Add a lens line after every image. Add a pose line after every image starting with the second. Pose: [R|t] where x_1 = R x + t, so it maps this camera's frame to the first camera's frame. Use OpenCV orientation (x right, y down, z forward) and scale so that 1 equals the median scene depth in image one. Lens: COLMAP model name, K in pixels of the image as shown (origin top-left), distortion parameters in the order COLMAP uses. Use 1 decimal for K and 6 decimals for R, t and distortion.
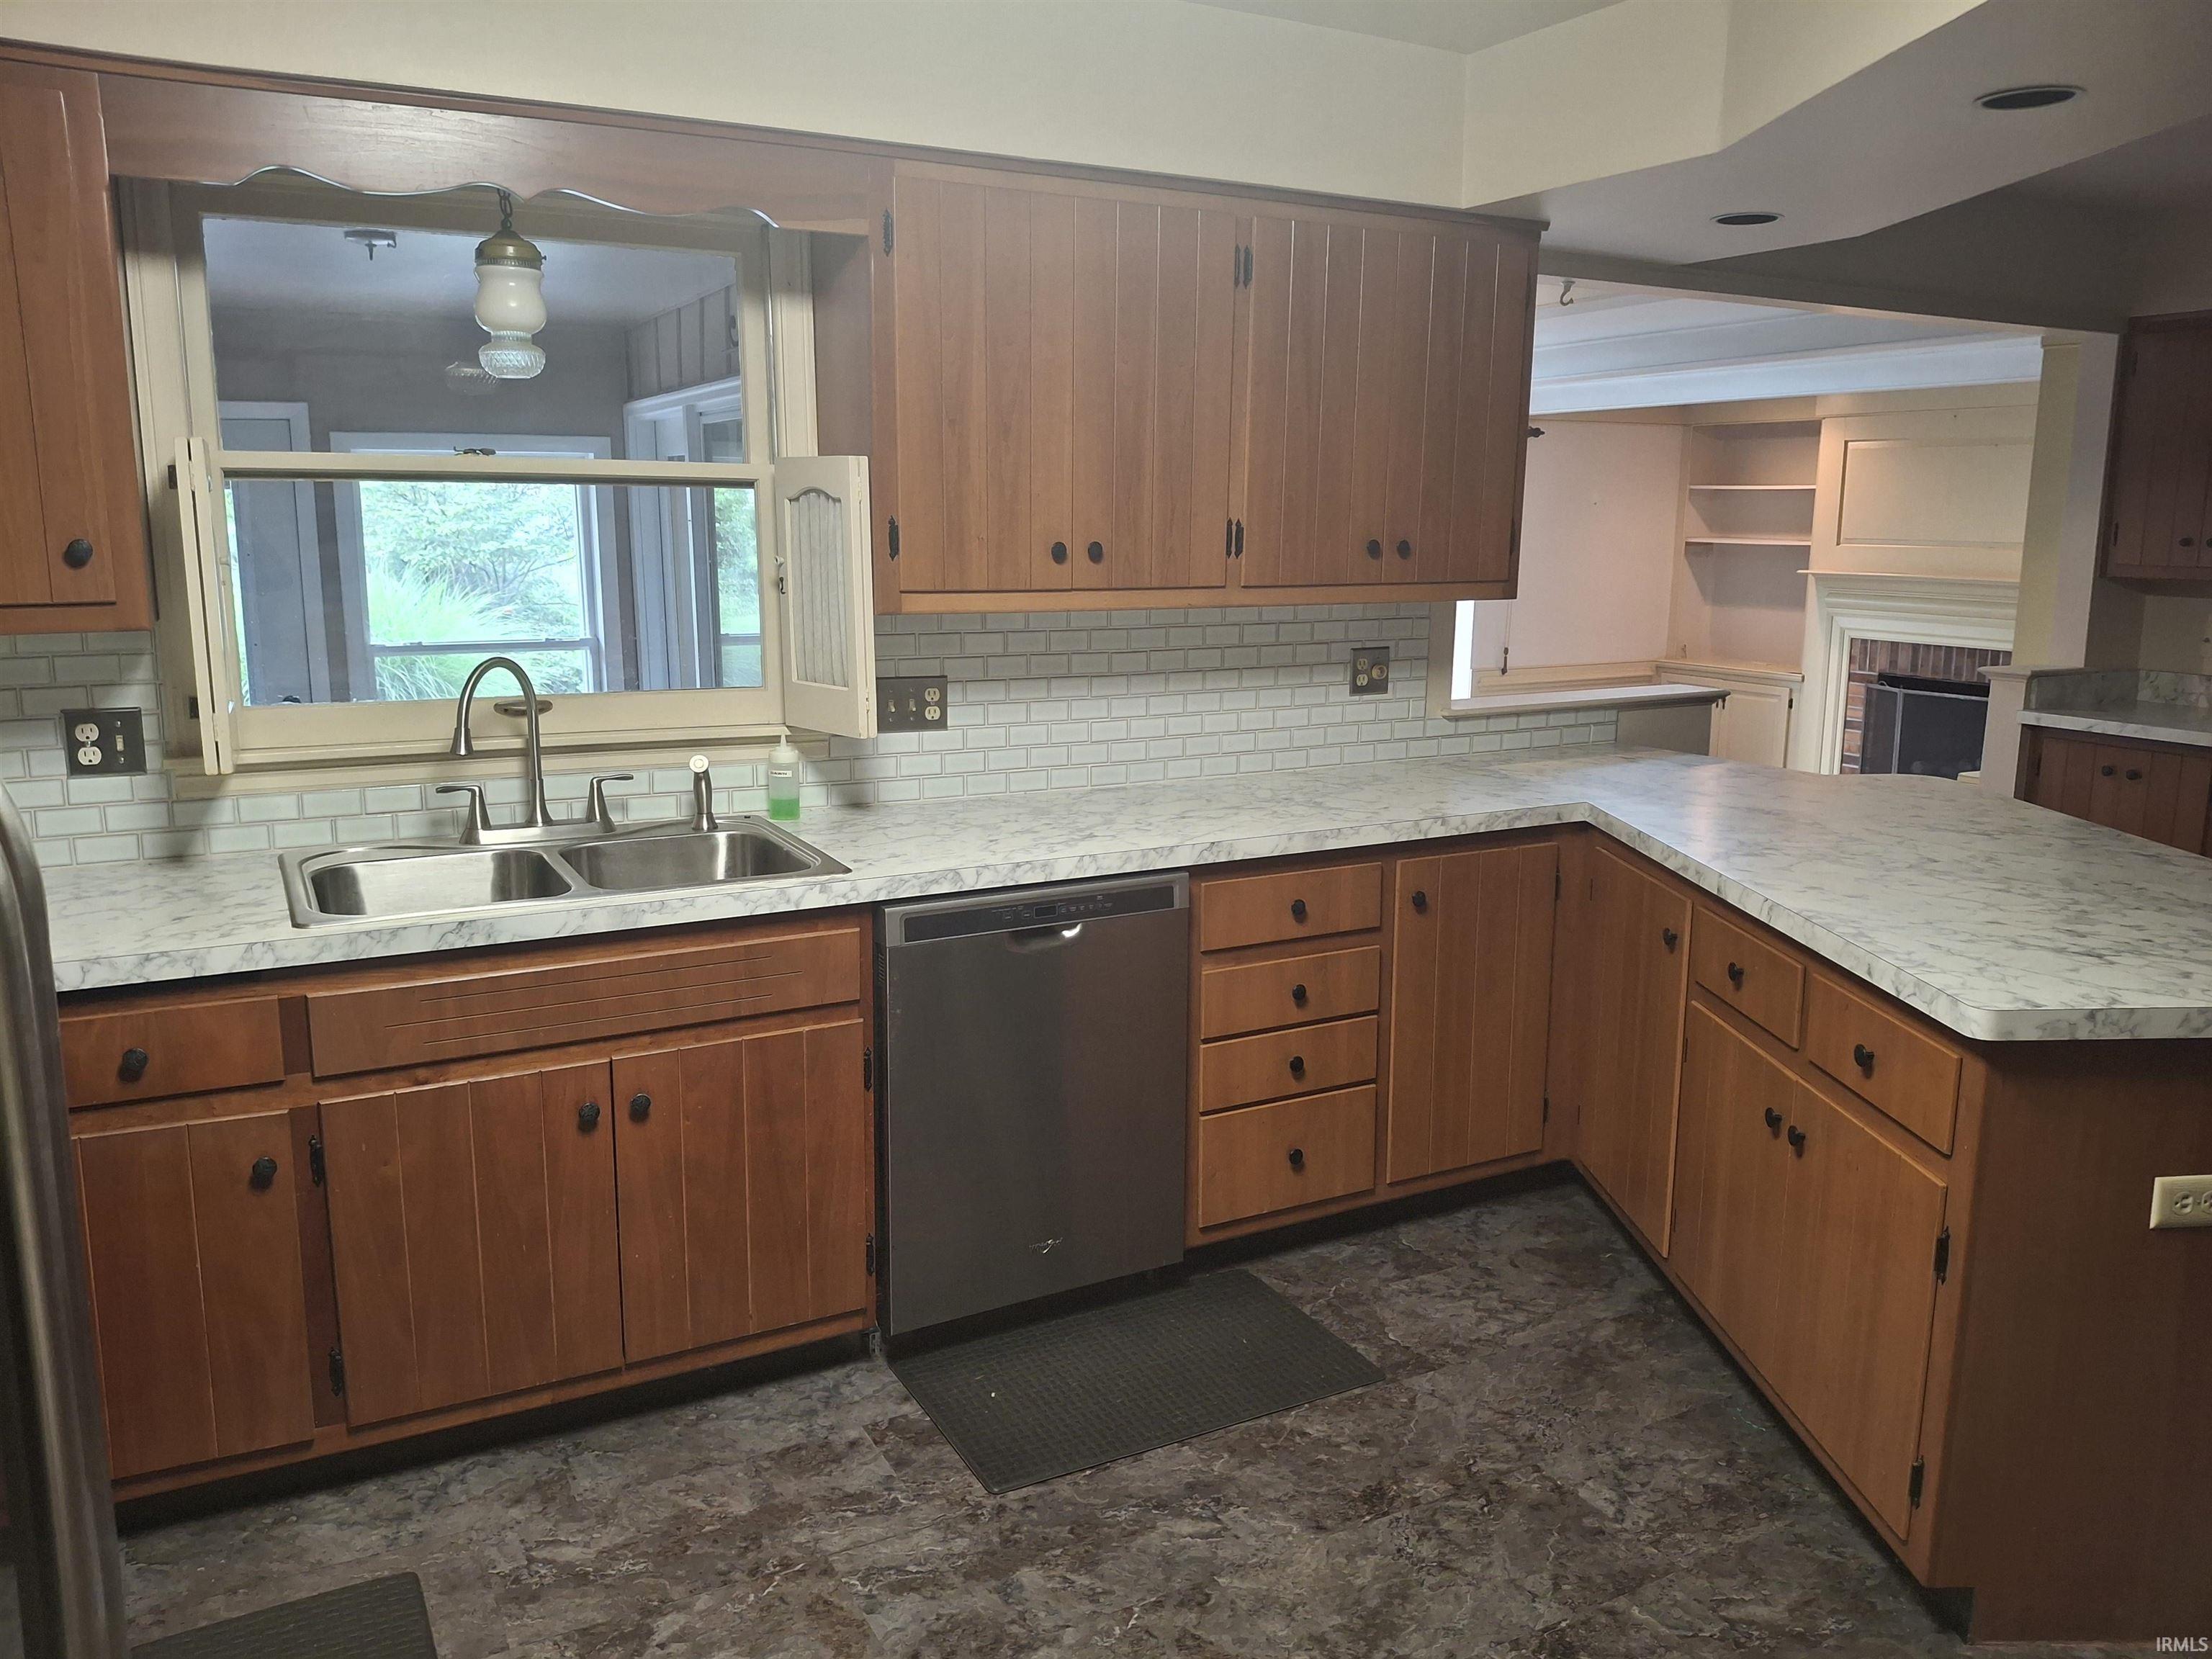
lens RADIAL K [[1653.8, 0, 1114.6], [0, 1653.8, 828.0], [0, 0, 1]] dist [0.013017, -0.052551]
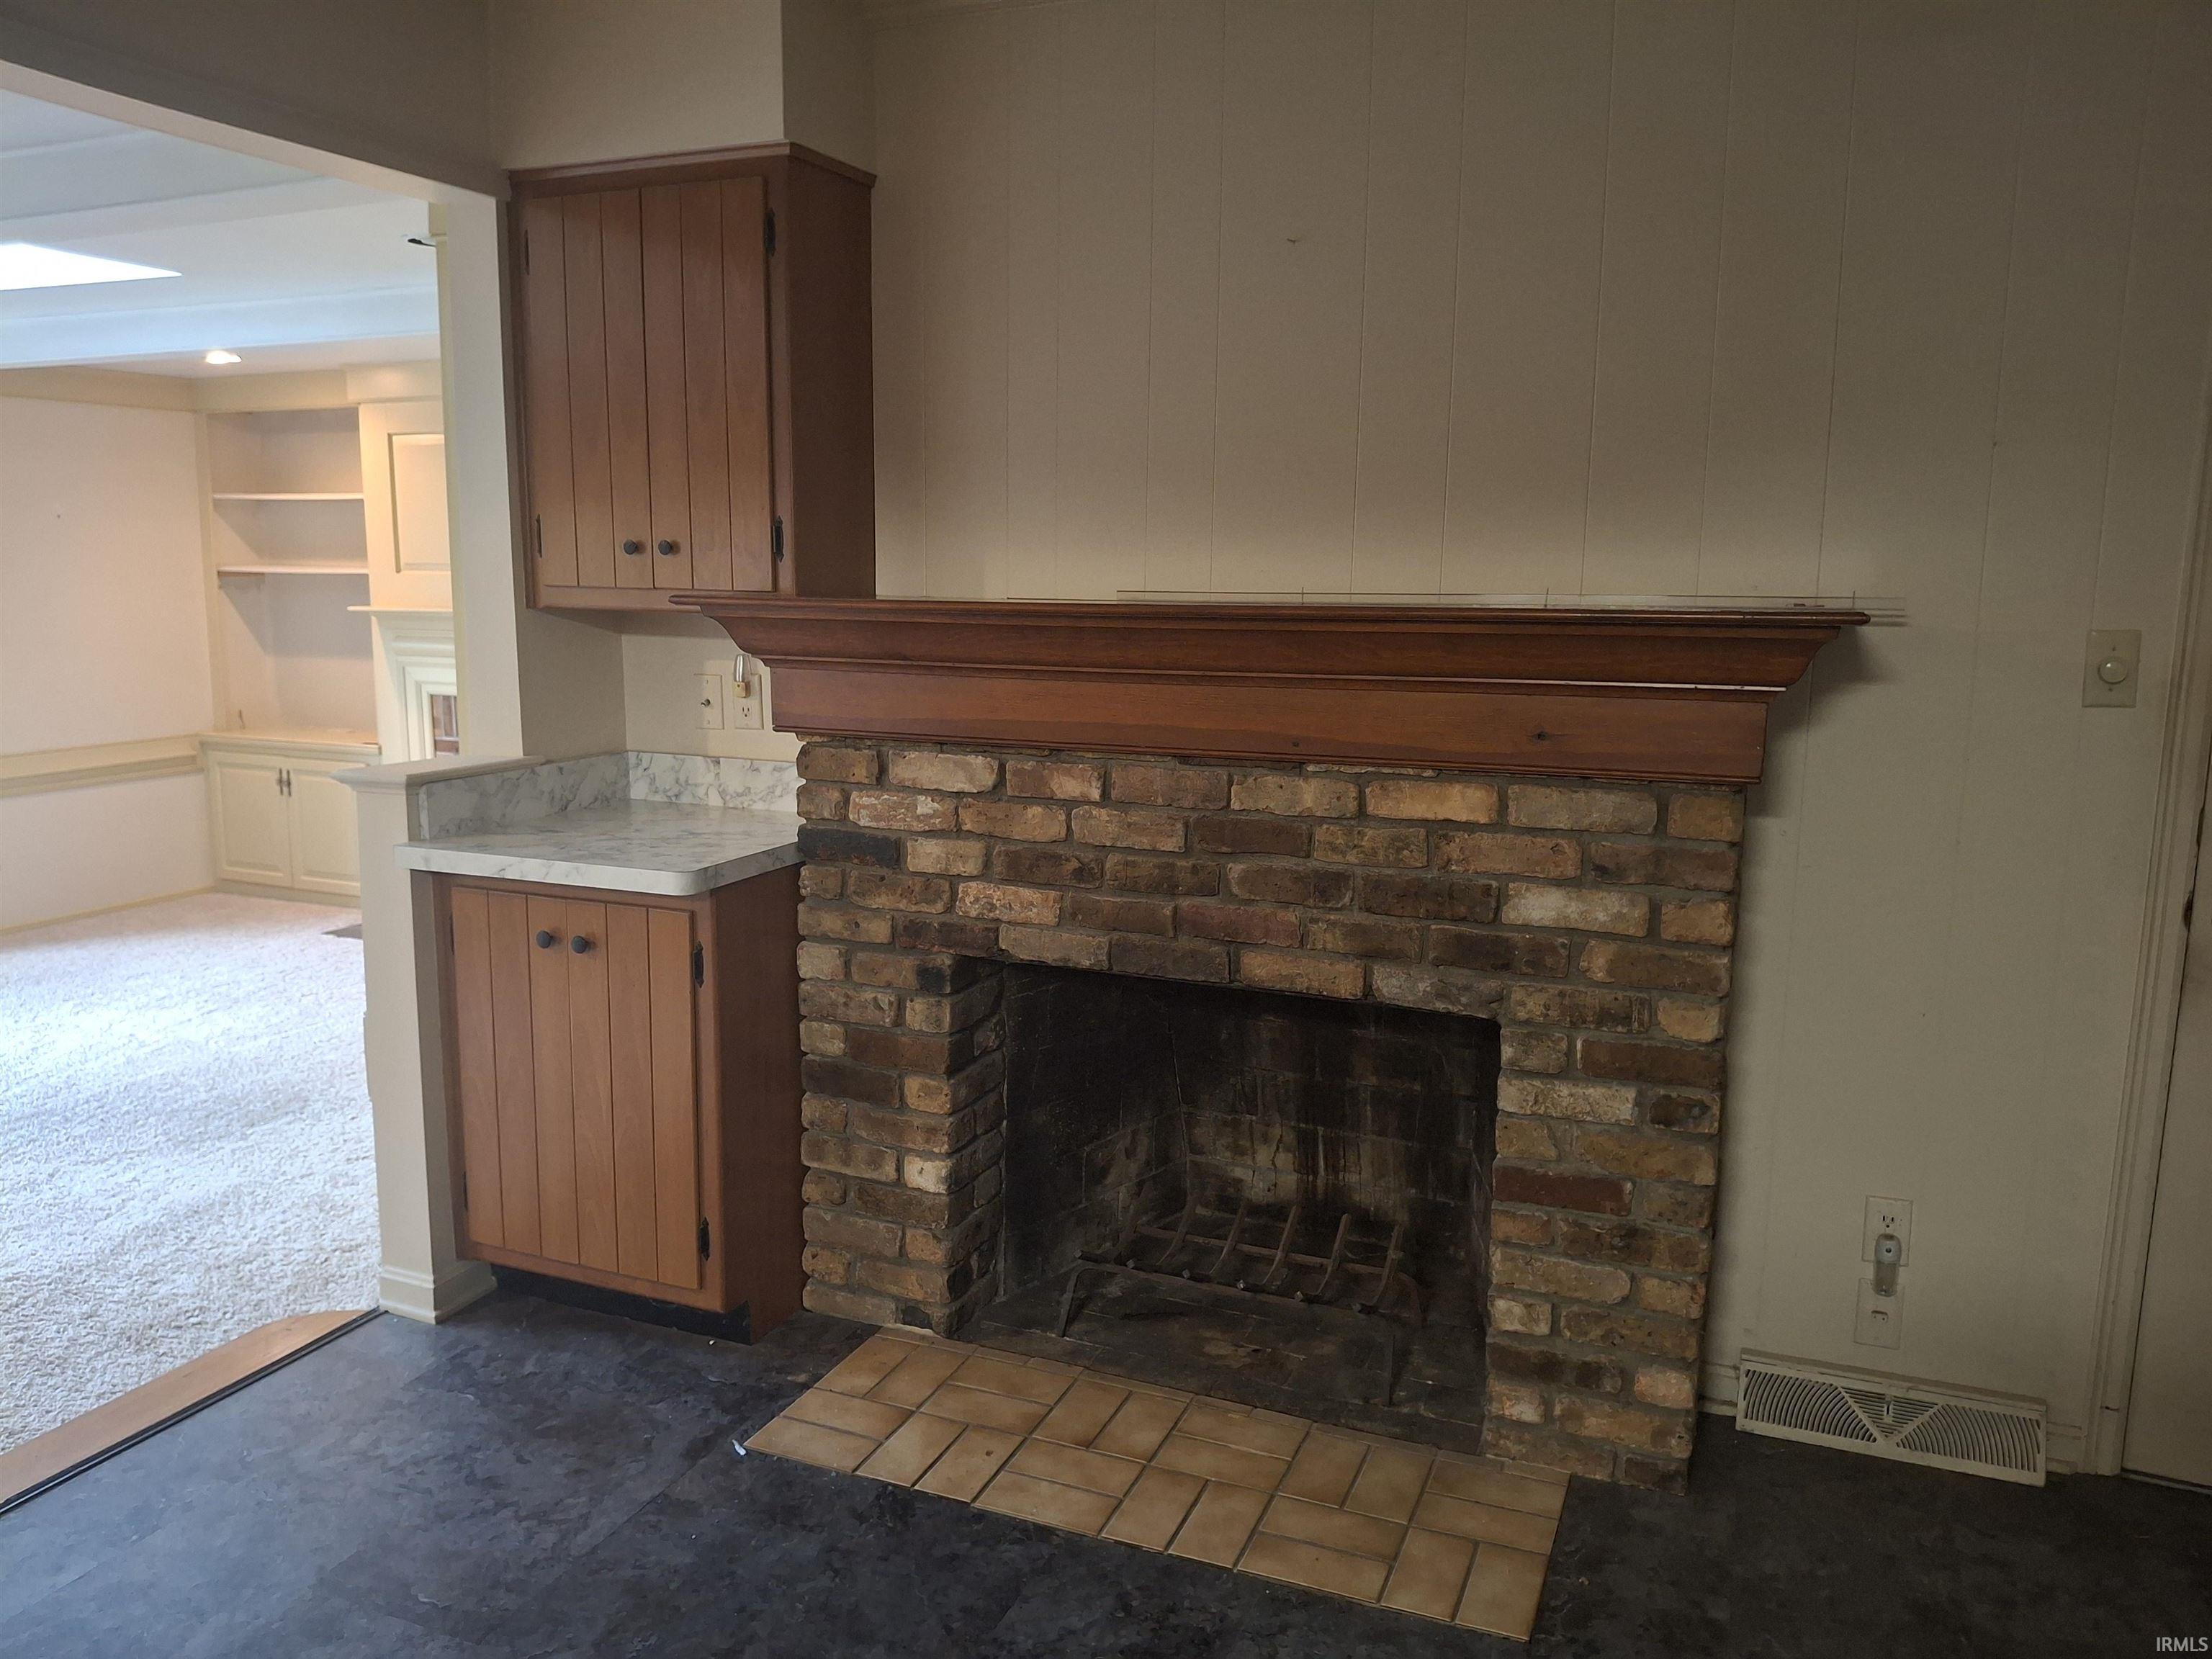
lens RADIAL K [[1653.8, 0, 1114.6], [0, 1653.8, 828.0], [0, 0, 1]] dist [0.013017, -0.052551]
pose [[0.769836, -0.093793, 0.631312, 0.359041], [0.108856, 0.993945, 0.014927, -0.055428], [-0.628890, 0.057231, 0.775385, 0.384749]]
